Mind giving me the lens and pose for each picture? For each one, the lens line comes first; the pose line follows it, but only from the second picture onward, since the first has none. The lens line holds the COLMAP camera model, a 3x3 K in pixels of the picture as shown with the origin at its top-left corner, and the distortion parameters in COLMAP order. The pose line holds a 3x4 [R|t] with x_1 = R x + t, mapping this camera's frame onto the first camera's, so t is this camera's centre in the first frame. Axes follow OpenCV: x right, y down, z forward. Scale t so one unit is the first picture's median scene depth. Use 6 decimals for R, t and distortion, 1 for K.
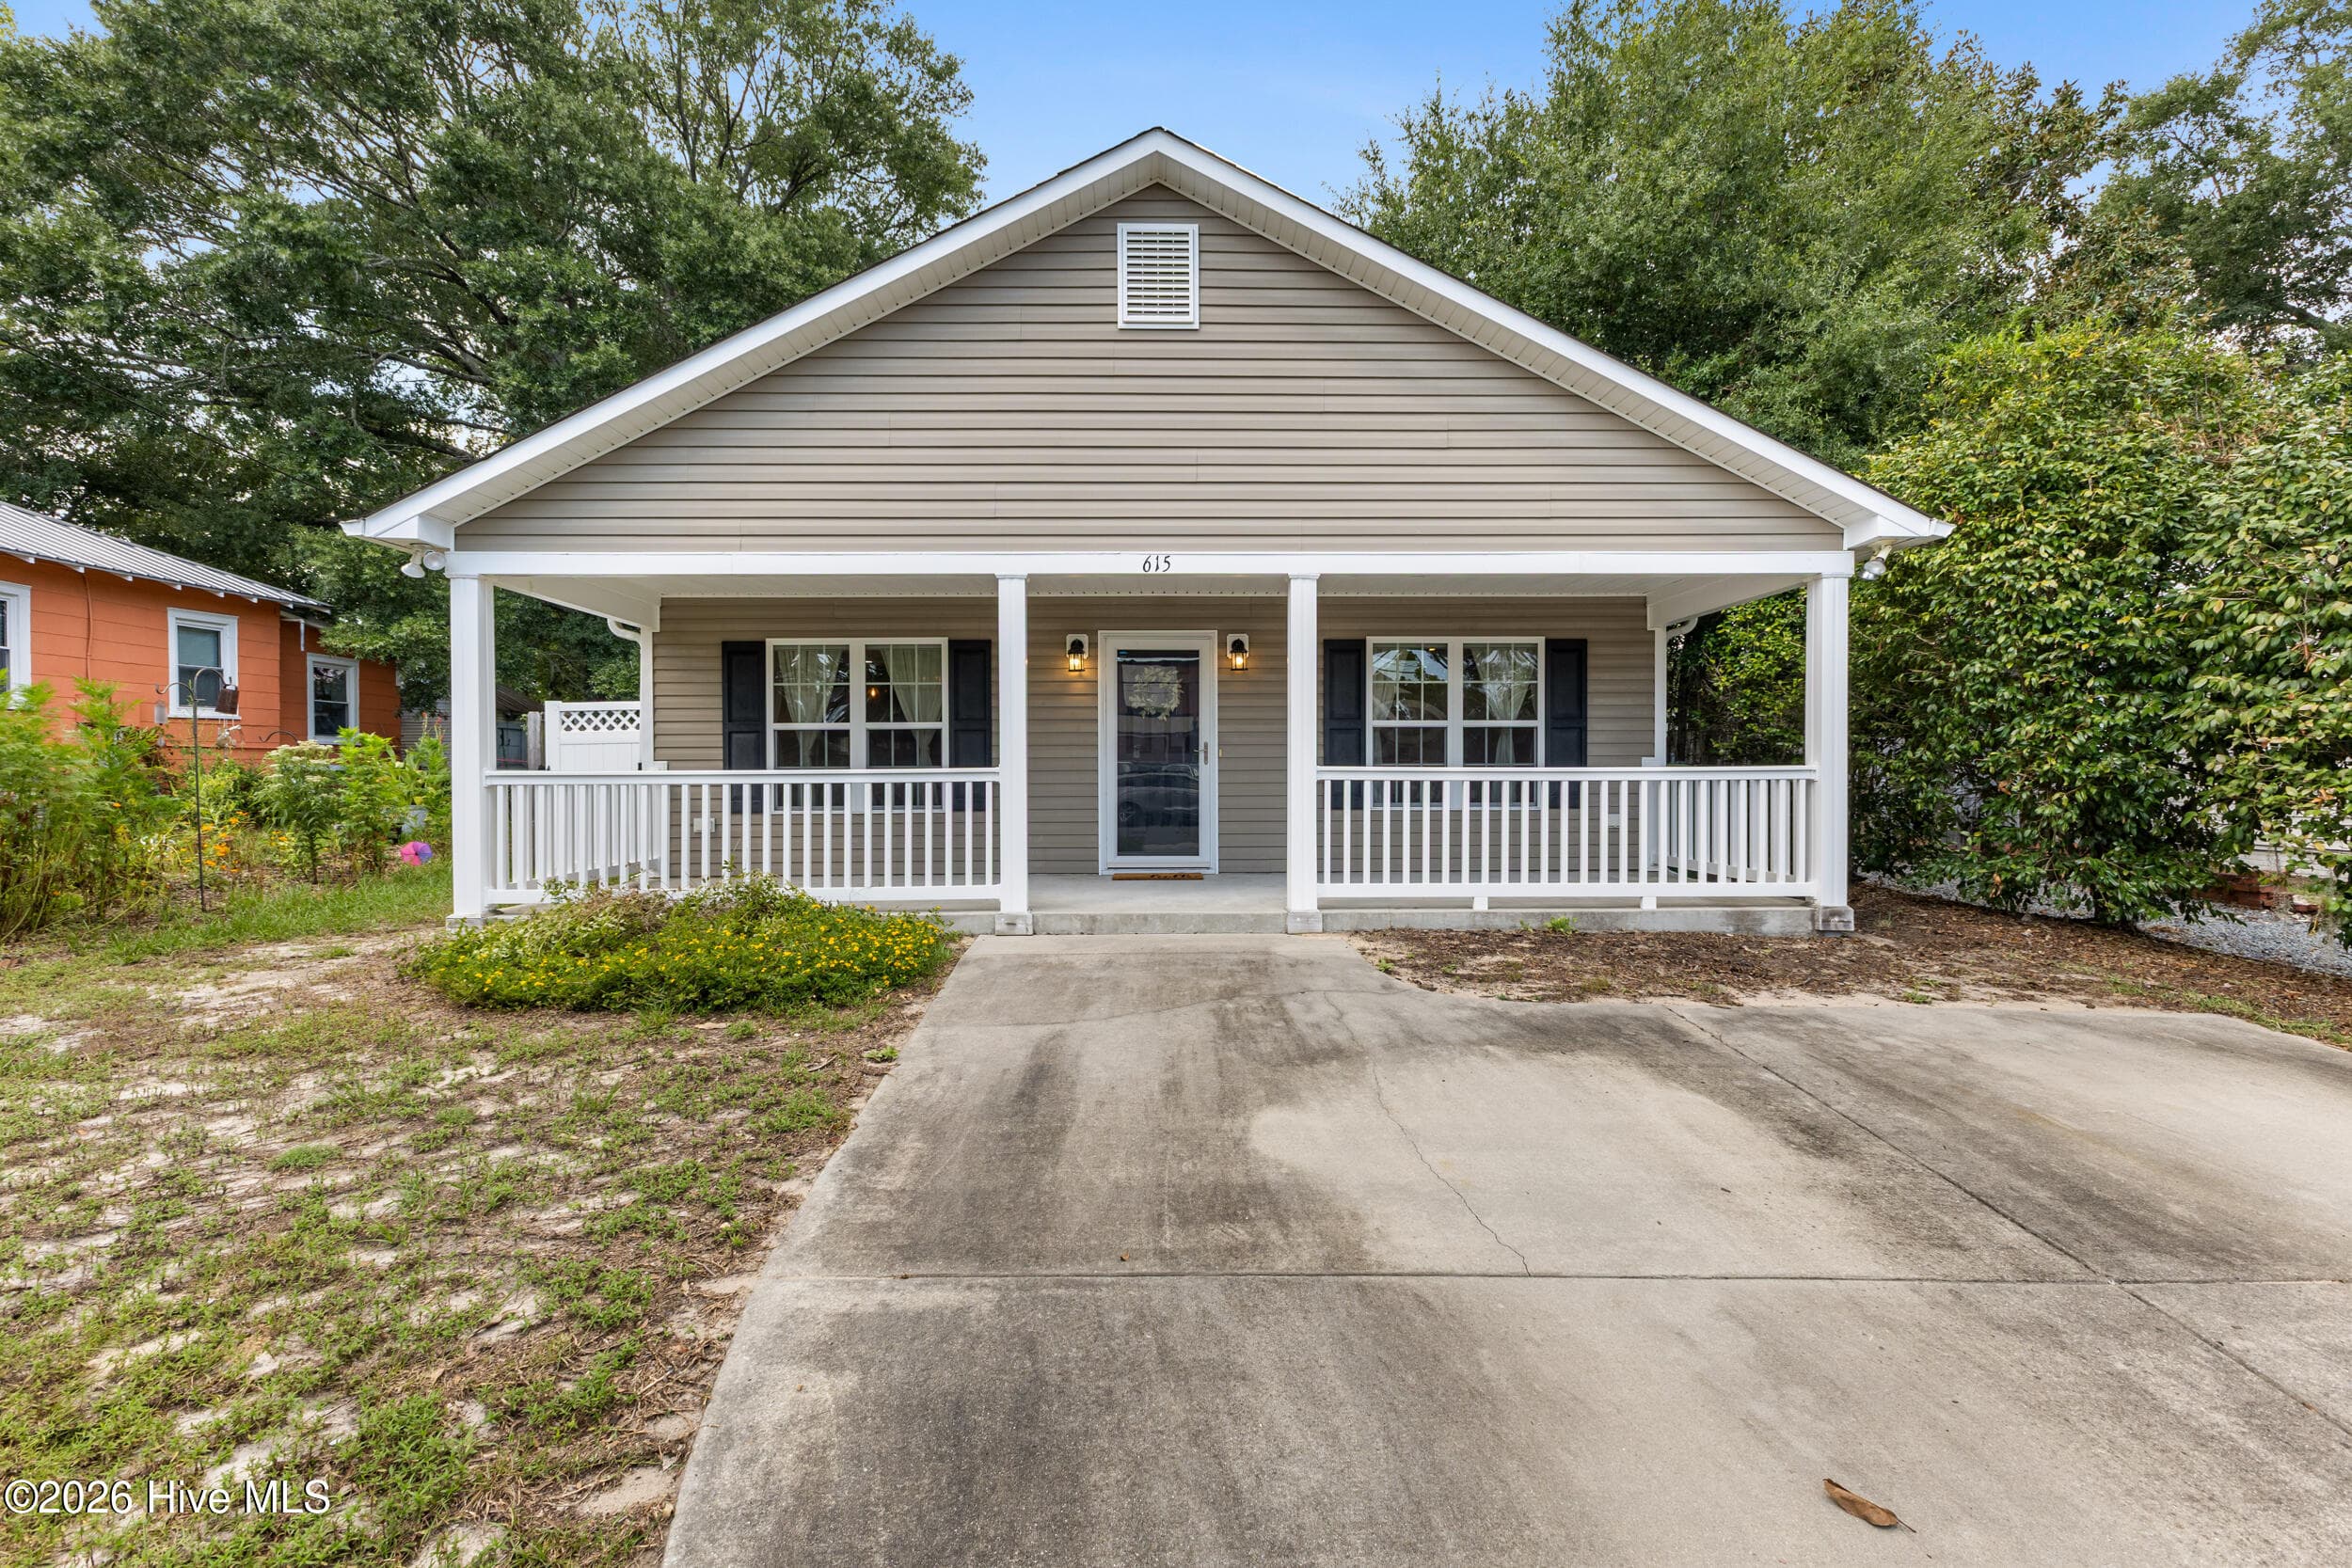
lens RADIAL K [[1283.1, 0, 1176.0], [0, 1283.1, 784.0], [0, 0, 1]] dist [-0.002249, -0.000208]
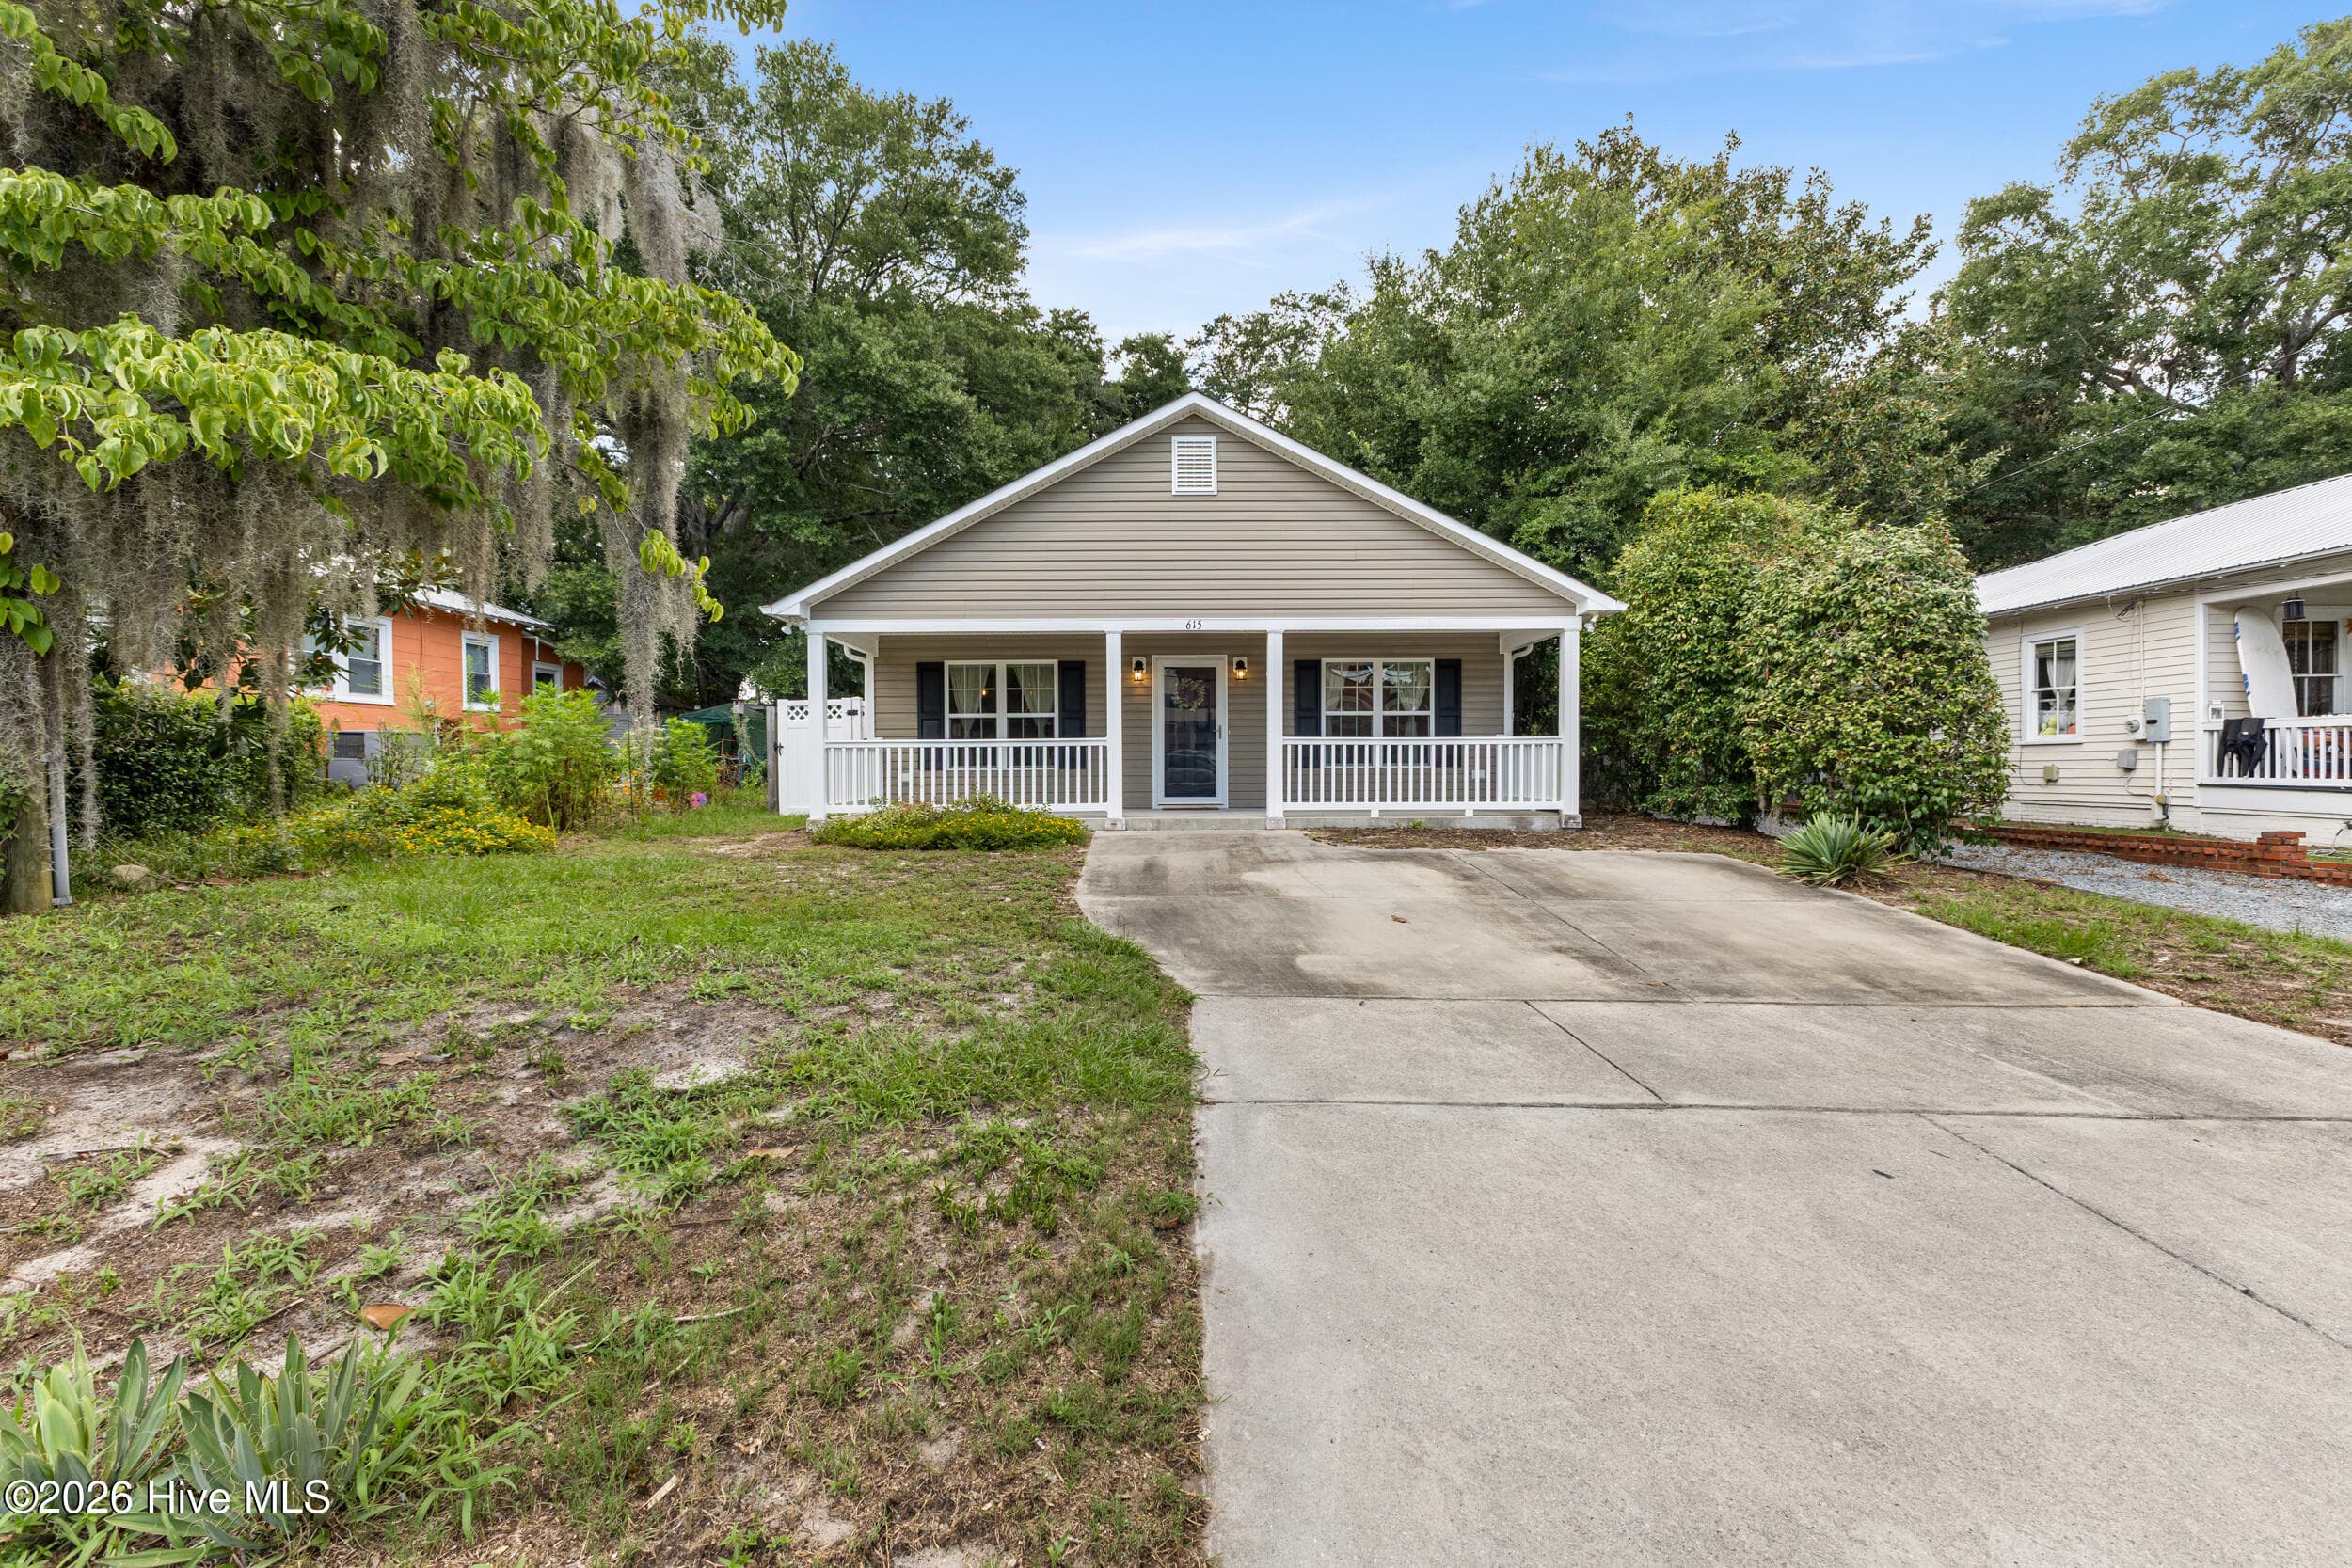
lens RADIAL K [[1020.6, 0, 1176.0], [0, 1020.6, 784.0], [0, 0, 1]] dist [0.007125, 0.000218]
pose [[0.999863, -0.001000, -0.016537, -0.011182], [0.001351, 0.999774, 0.021229, 0.014485], [0.016512, -0.021249, 0.999638, -0.291872]]
